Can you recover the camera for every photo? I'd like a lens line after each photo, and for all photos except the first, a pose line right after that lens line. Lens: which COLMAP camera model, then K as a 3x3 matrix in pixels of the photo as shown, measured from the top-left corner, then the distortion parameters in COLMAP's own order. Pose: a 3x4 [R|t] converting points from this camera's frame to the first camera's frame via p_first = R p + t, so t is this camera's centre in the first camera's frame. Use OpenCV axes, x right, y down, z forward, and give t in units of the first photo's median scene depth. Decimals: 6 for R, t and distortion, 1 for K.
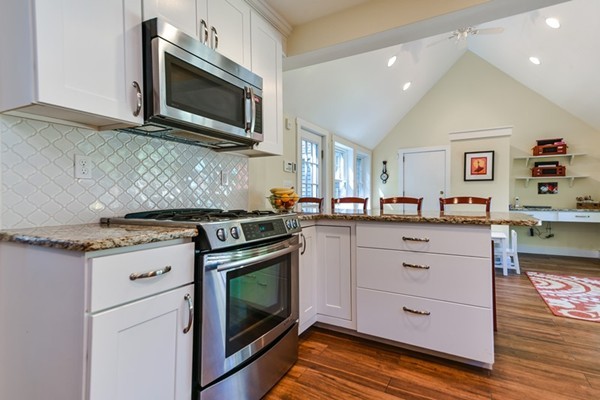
lens RADIAL K [[313.8, 0, 300.0], [0, 313.8, 200.0], [0, 0, 1]] dist [0.114665, -0.050913]
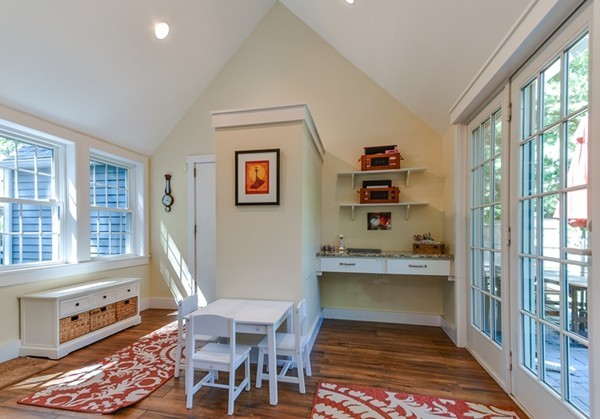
lens RADIAL K [[341.8, 0, 280.5], [0, 341.8, 234.8], [0, 0, 1]] dist [0.053958, -0.000032]
pose [[0.966122, -0.003473, 0.258064, 0.406478], [0.003146, 0.999994, 0.001677, -0.010731], [-0.258068, -0.000808, 0.966126, 0.409531]]
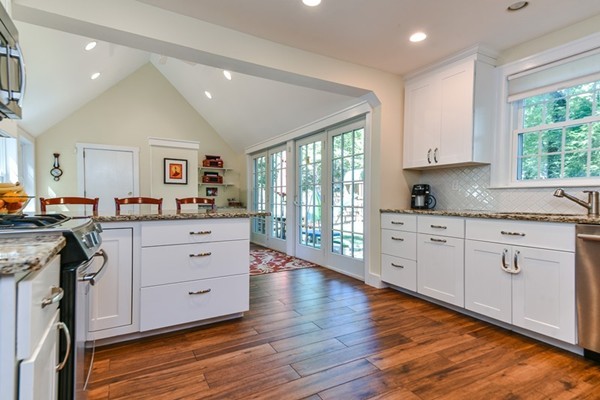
lens RADIAL K [[313.8, 0, 300.0], [0, 313.8, 200.0], [0, 0, 1]] dist [0.114665, -0.050913]
pose [[0.513428, 0.000426, 0.858133, -0.188999], [0.001261, 0.999998, -0.001251, 0.000410], [-0.858132, 0.001725, 0.513427, 0.021245]]
